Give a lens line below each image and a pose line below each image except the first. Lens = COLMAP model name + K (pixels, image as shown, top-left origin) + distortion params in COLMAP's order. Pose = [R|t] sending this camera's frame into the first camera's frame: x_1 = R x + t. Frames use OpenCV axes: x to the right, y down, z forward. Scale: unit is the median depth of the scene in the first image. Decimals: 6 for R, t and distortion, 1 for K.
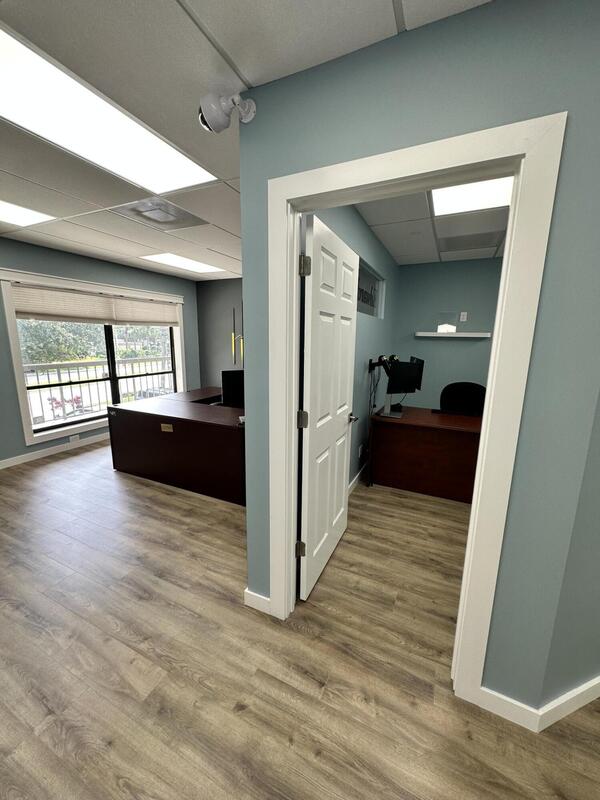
lens RADIAL K [[317.9, 0, 301.0], [0, 317.9, 397.5], [0, 0, 1]] dist [0.002880, -0.000445]
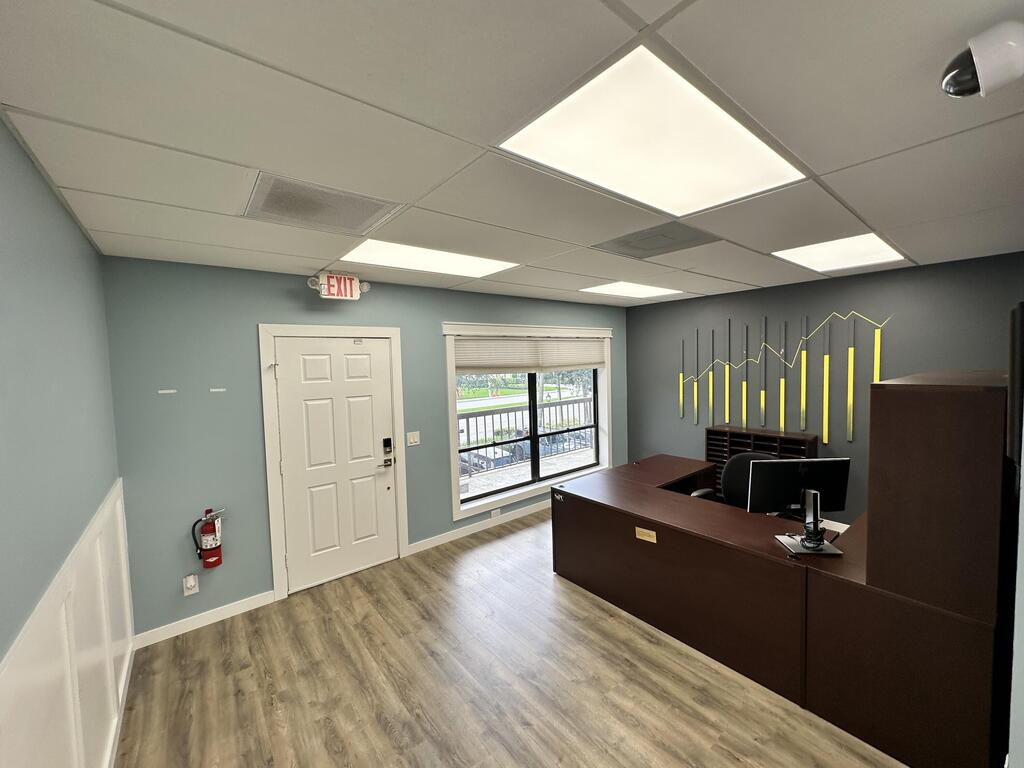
lens RADIAL K [[407.0, 0, 515.6], [0, 407.0, 385.4], [0, 0, 1]] dist [0.002880, -0.000445]
pose [[0.903144, -0.013412, -0.429129, -0.261148], [-0.038709, 0.992898, -0.112499, -0.100254], [0.427590, 0.118214, 0.896210, 0.056370]]
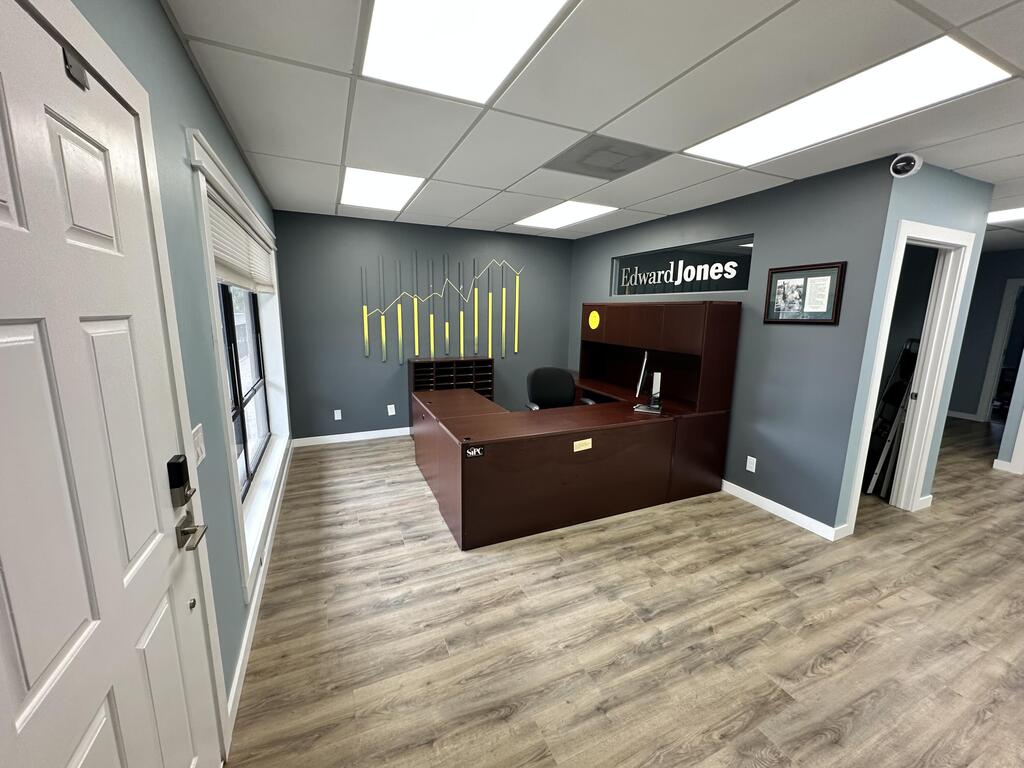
lens RADIAL K [[407.0, 0, 510.7], [0, 407.0, 381.0], [0, 0, 1]] dist [0.002880, -0.000445]
pose [[0.646982, -0.135144, 0.750433, -1.067696], [0.132903, 0.989090, 0.063541, -0.115724], [-0.750833, 0.058625, 0.657885, 0.444634]]
